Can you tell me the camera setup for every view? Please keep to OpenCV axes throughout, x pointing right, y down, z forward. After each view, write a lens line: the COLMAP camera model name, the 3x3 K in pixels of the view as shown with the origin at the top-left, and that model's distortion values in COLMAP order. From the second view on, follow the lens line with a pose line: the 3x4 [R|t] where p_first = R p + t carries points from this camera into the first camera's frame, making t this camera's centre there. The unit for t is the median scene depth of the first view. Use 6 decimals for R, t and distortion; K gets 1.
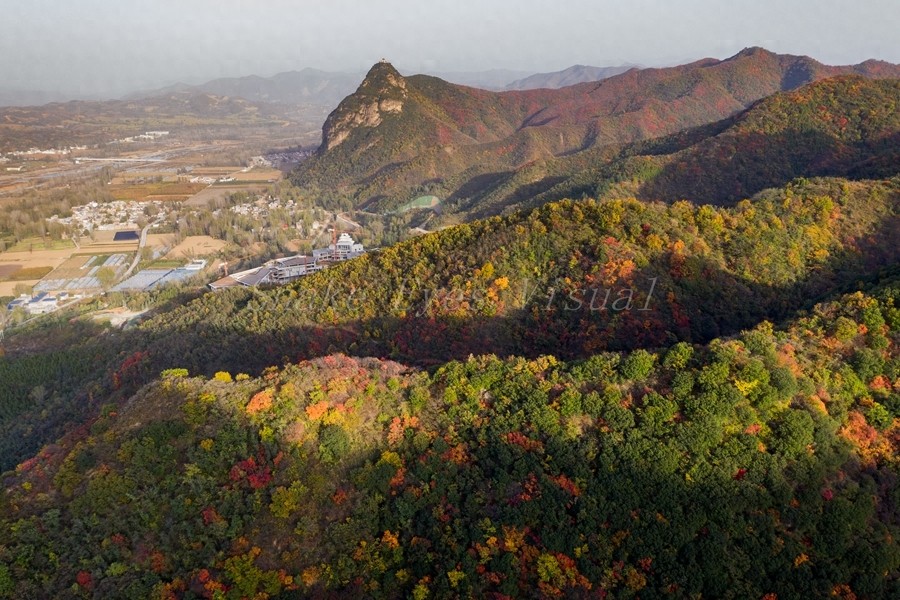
lens RADIAL K [[705.1, 0, 447.8], [0, 705.1, 305.1], [0, 0, 1]] dist [-0.009528, 0.008885]
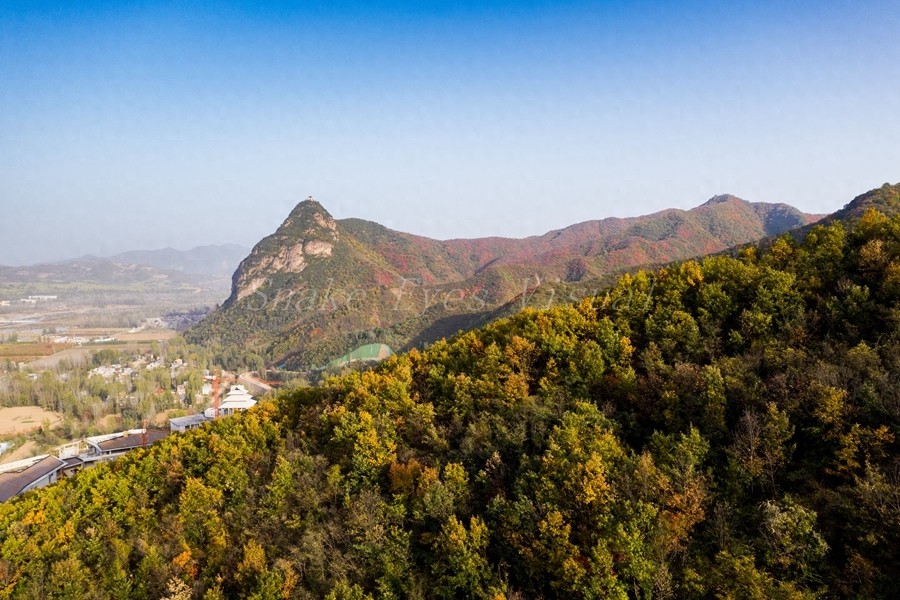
lens RADIAL K [[705.1, 0, 449.3], [0, 705.1, 298.5], [0, 0, 1]] dist [-0.009528, 0.008885]
pose [[0.993389, 0.005293, 0.114675, -0.042443], [0.024548, 0.966035, -0.257243, -0.021877], [-0.112141, 0.258357, 0.959519, 0.386953]]
